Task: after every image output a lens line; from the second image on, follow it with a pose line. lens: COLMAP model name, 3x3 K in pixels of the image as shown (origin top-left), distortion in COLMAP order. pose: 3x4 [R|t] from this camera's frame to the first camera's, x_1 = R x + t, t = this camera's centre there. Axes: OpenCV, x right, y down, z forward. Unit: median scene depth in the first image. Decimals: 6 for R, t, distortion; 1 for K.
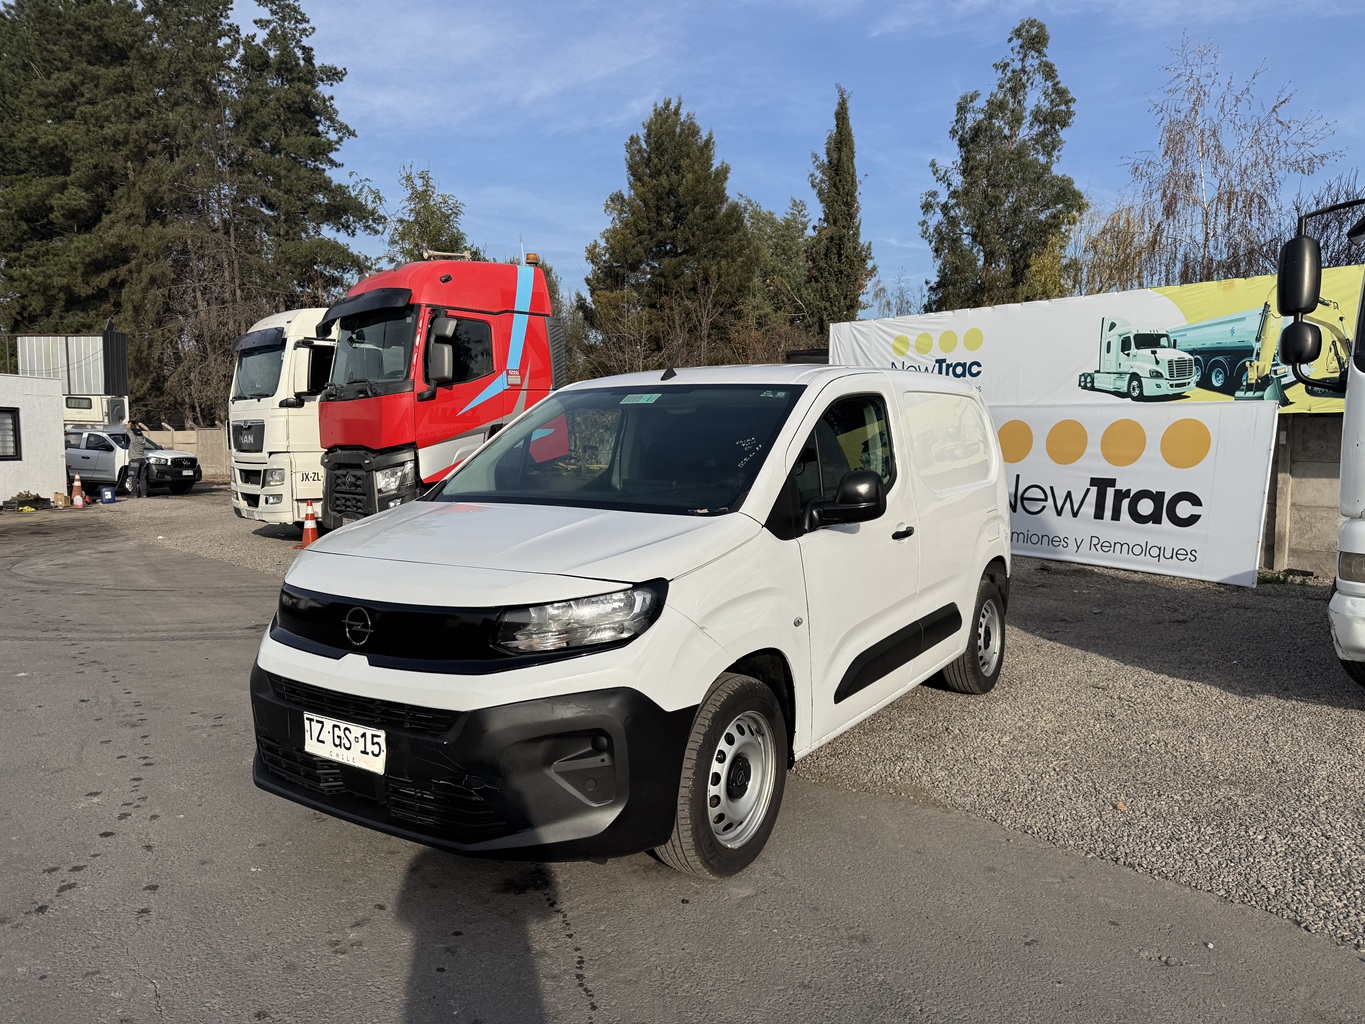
lens RADIAL K [[966.2, 0, 690.3], [0, 966.2, 522.0], [0, 0, 1]] dist [0.036648, -0.042480]
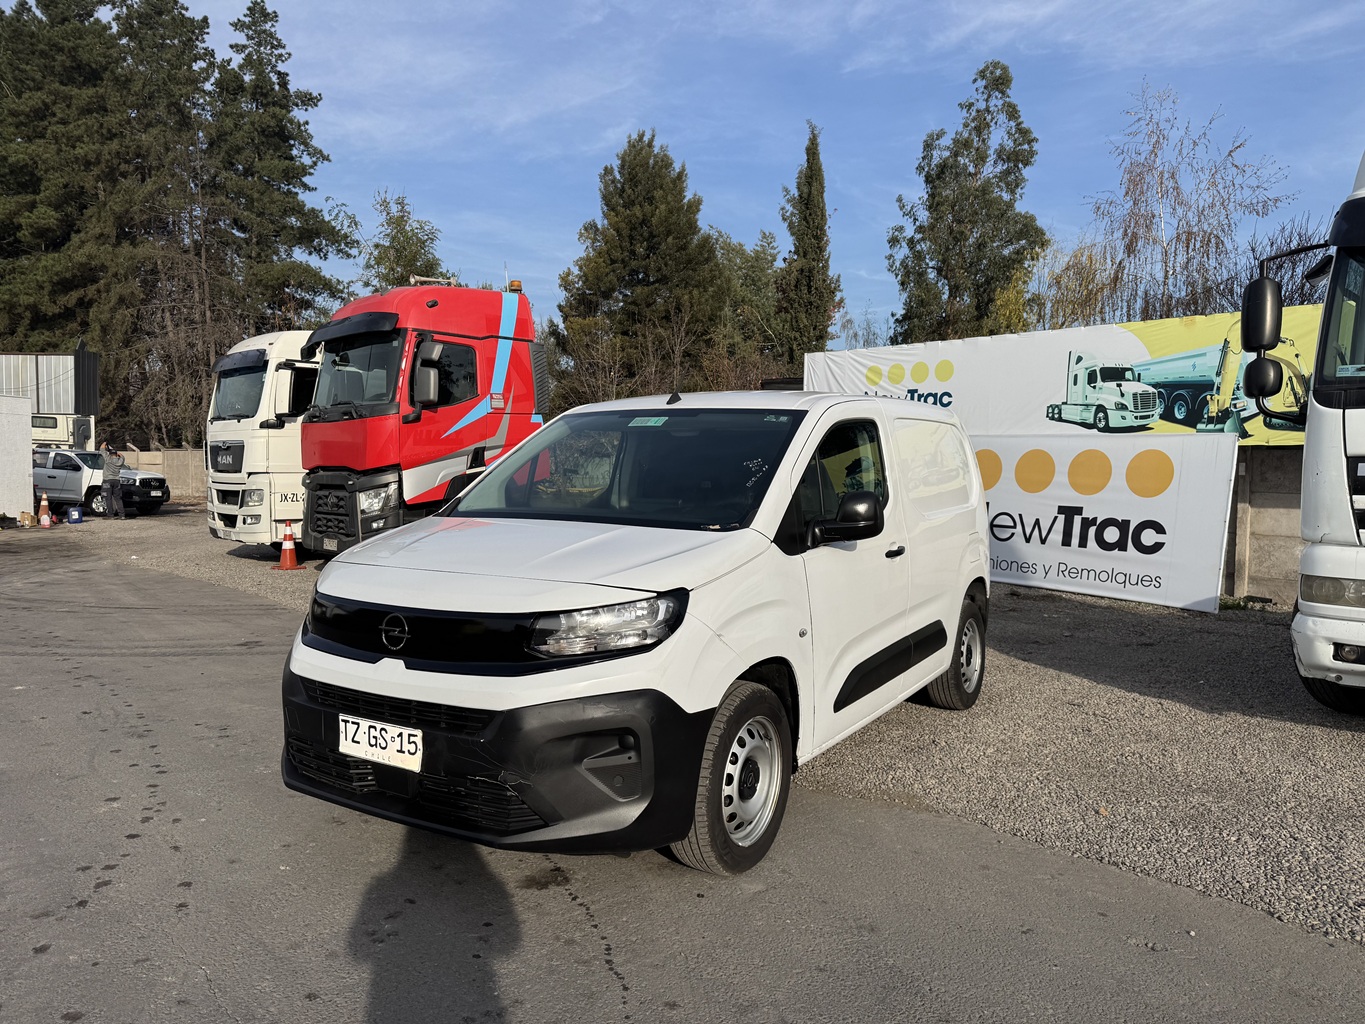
lens RADIAL K [[966.2, 0, 683.7], [0, 966.2, 524.4], [0, 0, 1]] dist [0.036648, -0.042480]
pose [[0.999537, 0.009164, 0.029024, -0.014794], [-0.008423, 0.999637, -0.025577, 0.003707], [-0.029248, 0.025320, 0.999251, -0.016410]]
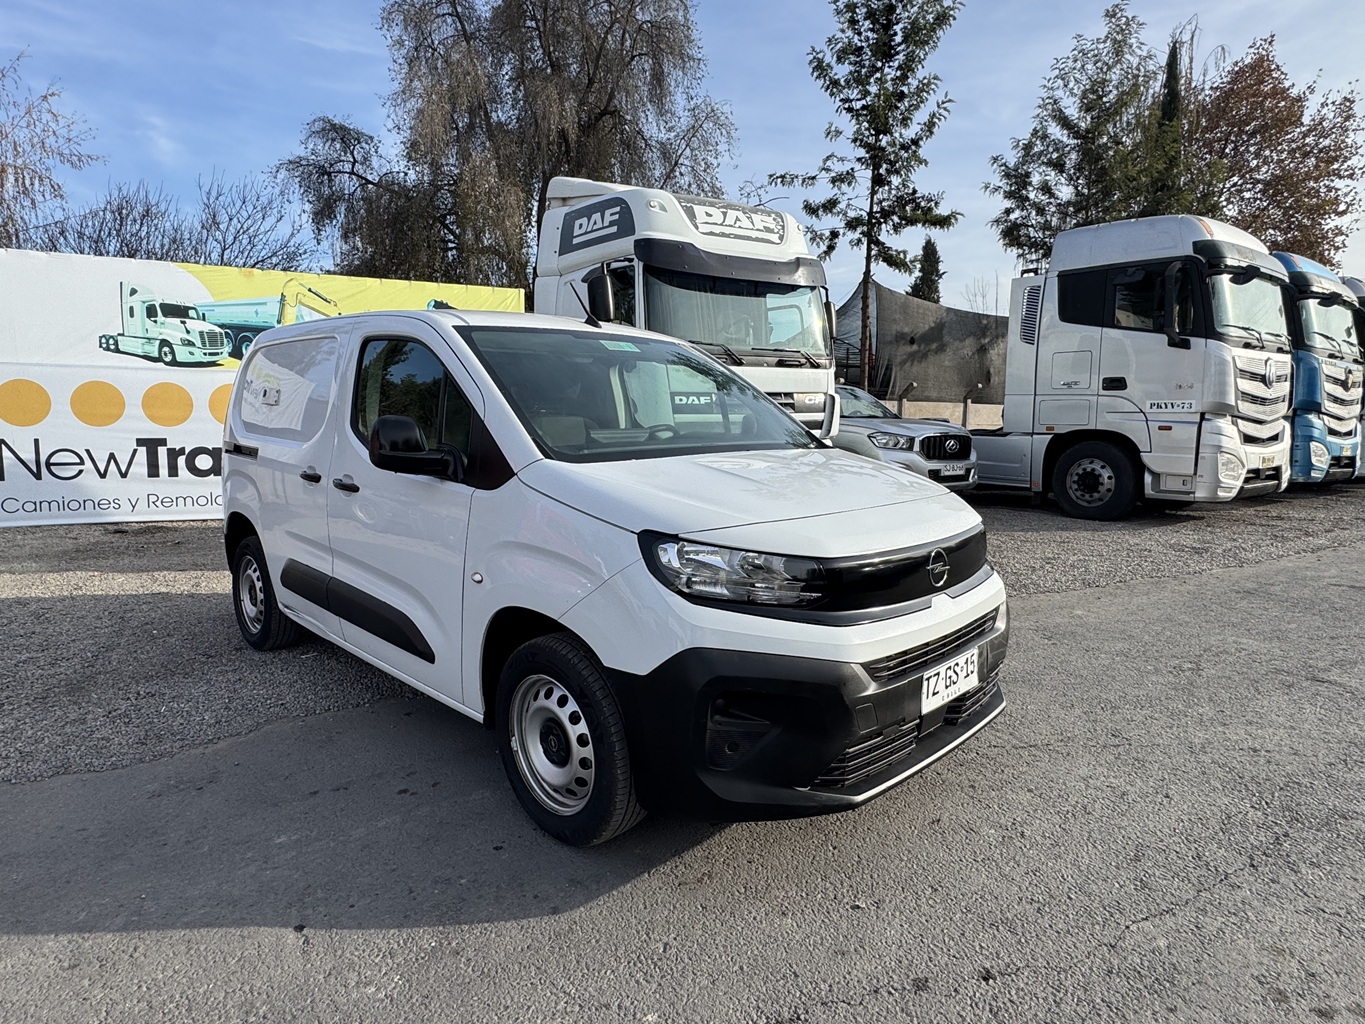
lens RADIAL K [[781.4, 0, 678.5], [0, 781.4, 510.4], [0, 0, 1]] dist [0.000885, 0.000307]
pose [[0.196683, -0.126565, 0.972264, -0.294048], [0.081365, 0.990320, 0.112456, -0.016471], [-0.977085, 0.056991, 0.205078, 0.271610]]
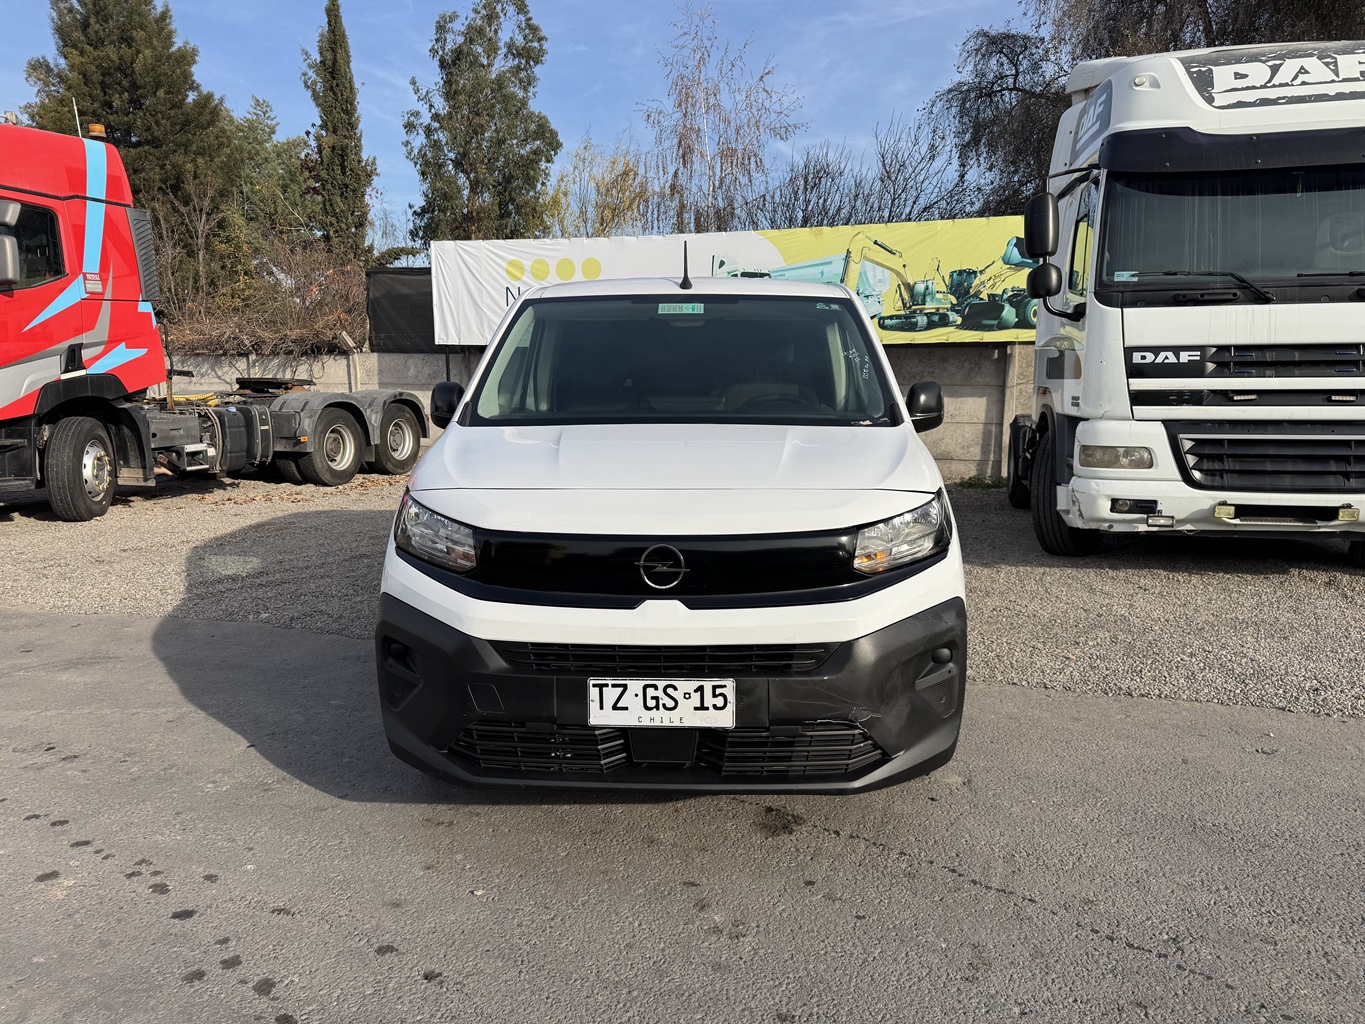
lens RADIAL K [[966.2, 0, 692.5], [0, 966.2, 517.1], [0, 0, 1]] dist [0.036648, -0.042480]
pose [[0.852395, -0.080590, 0.516650, -0.186267], [0.047517, 0.995902, 0.076950, 0.000588], [-0.520734, -0.041042, 0.852732, 0.068068]]
